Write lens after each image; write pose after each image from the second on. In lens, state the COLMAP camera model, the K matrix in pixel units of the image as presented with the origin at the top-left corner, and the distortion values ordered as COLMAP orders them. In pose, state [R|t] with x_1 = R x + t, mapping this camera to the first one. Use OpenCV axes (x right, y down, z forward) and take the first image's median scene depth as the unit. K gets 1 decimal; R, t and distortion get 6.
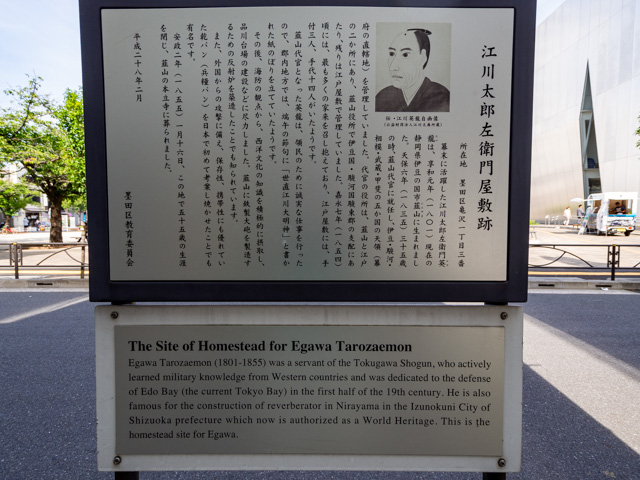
lens RADIAL K [[363.9, 0, 324.2], [0, 363.9, 238.7], [0, 0, 1]] dist [0.018985, -0.002669]
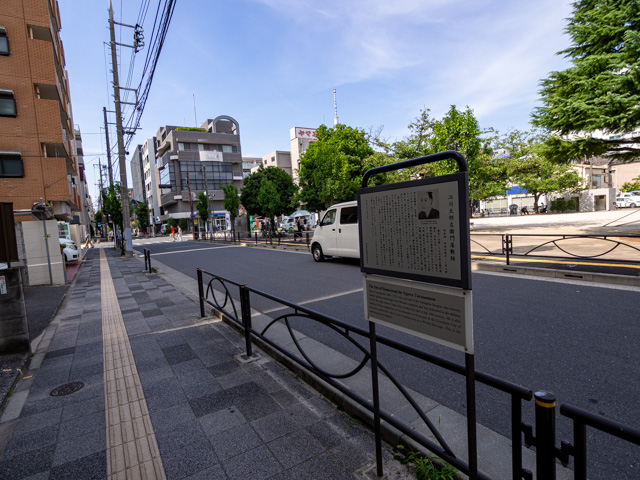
lens RADIAL K [[341.5, 0, 322.0], [0, 341.5, 240.2], [0, 0, 1]] dist [0.033212, 0.001435]
pose [[0.553693, 0.020704, -0.832463, 2.026984], [0.023926, 0.998883, 0.040757, -0.303763], [0.832377, -0.042485, 0.552579, -1.228073]]
